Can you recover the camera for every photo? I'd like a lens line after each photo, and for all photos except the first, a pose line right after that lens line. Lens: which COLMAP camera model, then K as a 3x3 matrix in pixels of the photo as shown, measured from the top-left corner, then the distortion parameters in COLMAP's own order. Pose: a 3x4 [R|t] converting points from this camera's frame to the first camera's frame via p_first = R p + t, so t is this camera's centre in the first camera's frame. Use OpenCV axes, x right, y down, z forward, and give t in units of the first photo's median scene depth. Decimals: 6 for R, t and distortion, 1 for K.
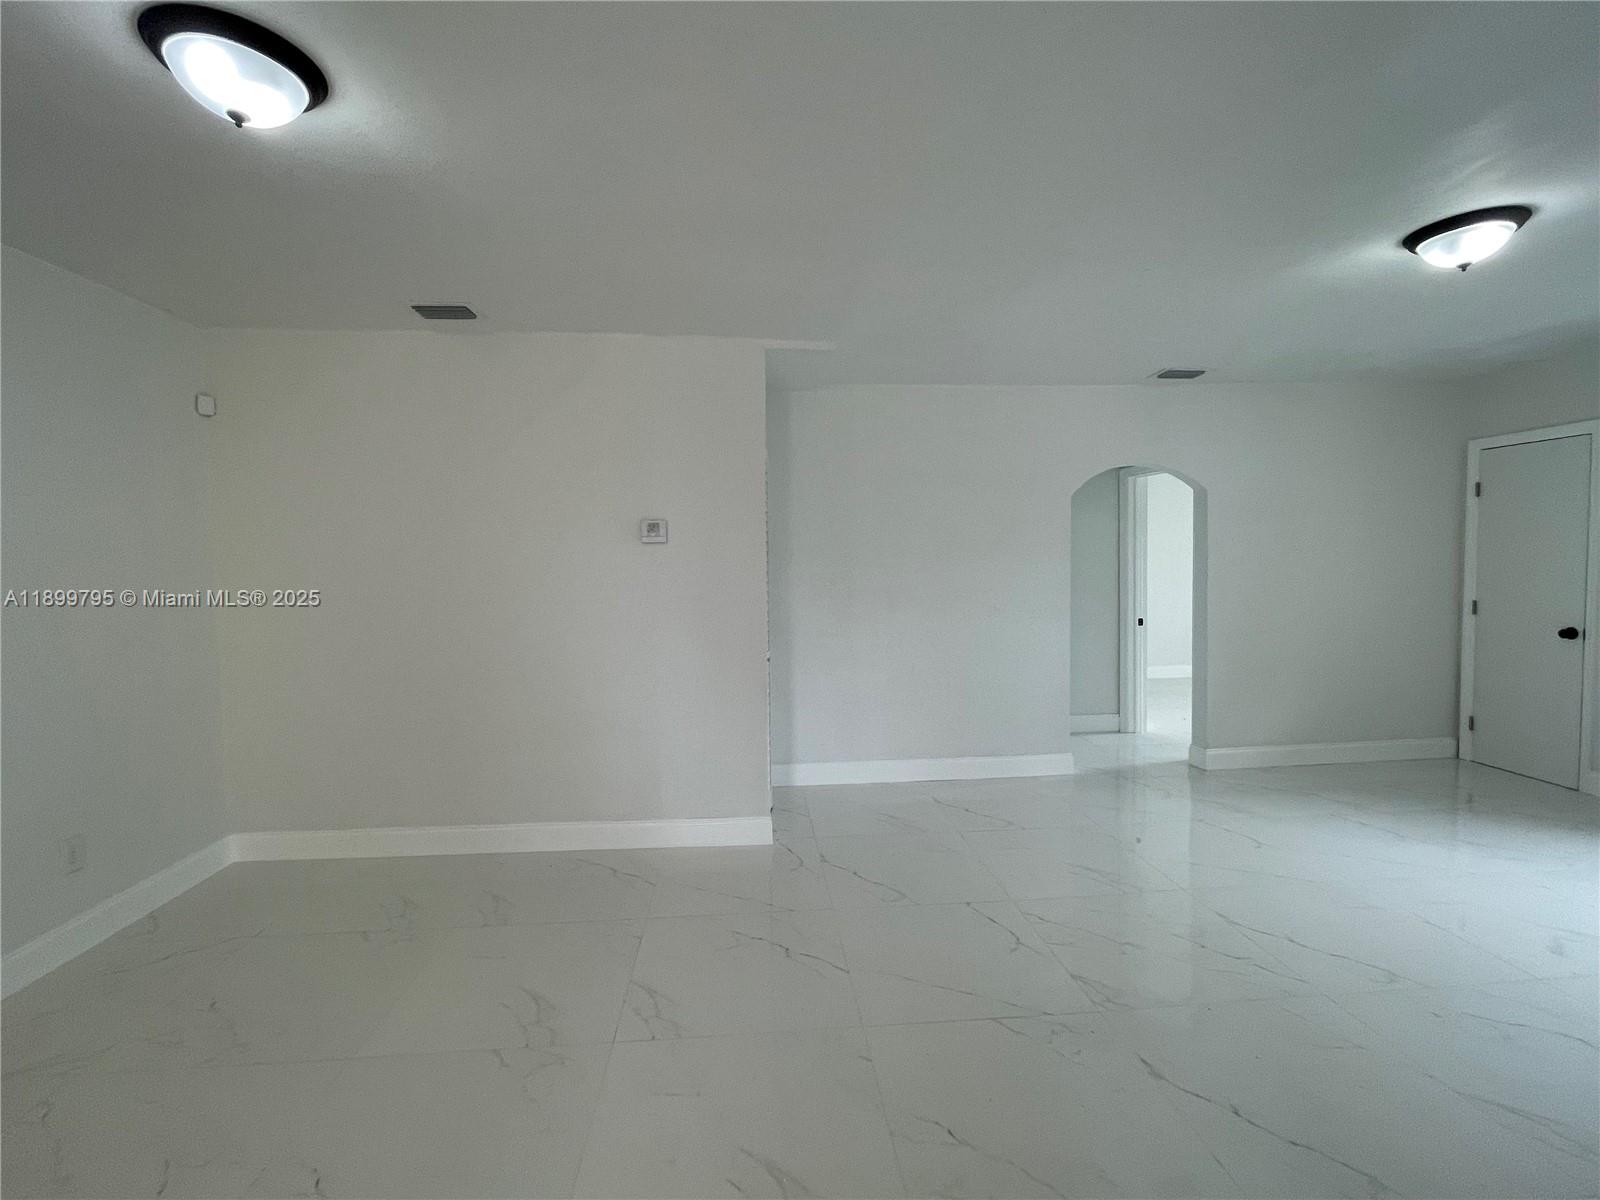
lens RADIAL K [[719.5, 0, 795.4], [0, 719.5, 598.6], [0, 0, 1]] dist [0.000116, 0.000185]
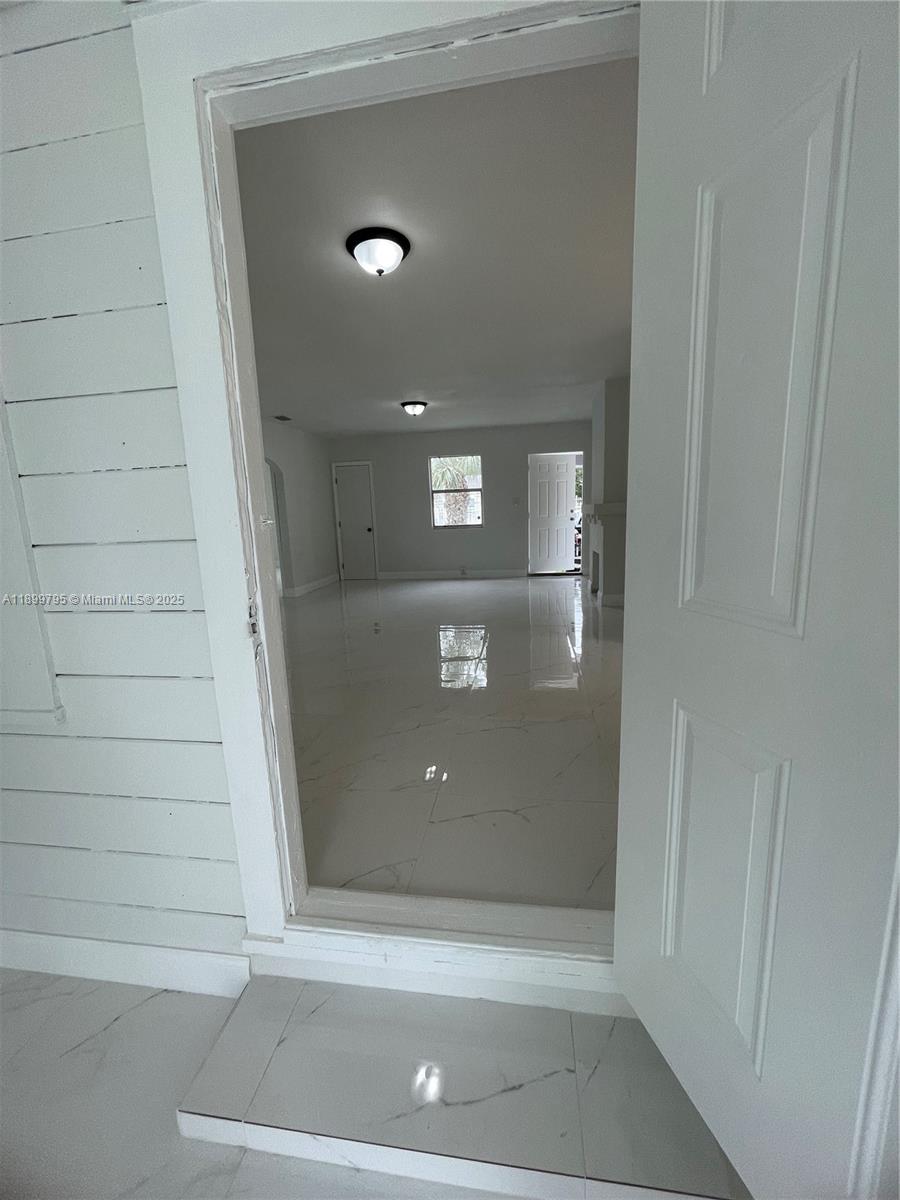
lens RADIAL K [[485.5, 0, 452.0], [0, 485.5, 598.7], [0, 0, 1]] dist [0.002210, -0.001628]
pose [[0.226127, -0.159976, 0.960872, -0.864066], [0.080293, 0.986126, 0.145285, 0.061917], [-0.970783, 0.044299, 0.235835, 0.158729]]
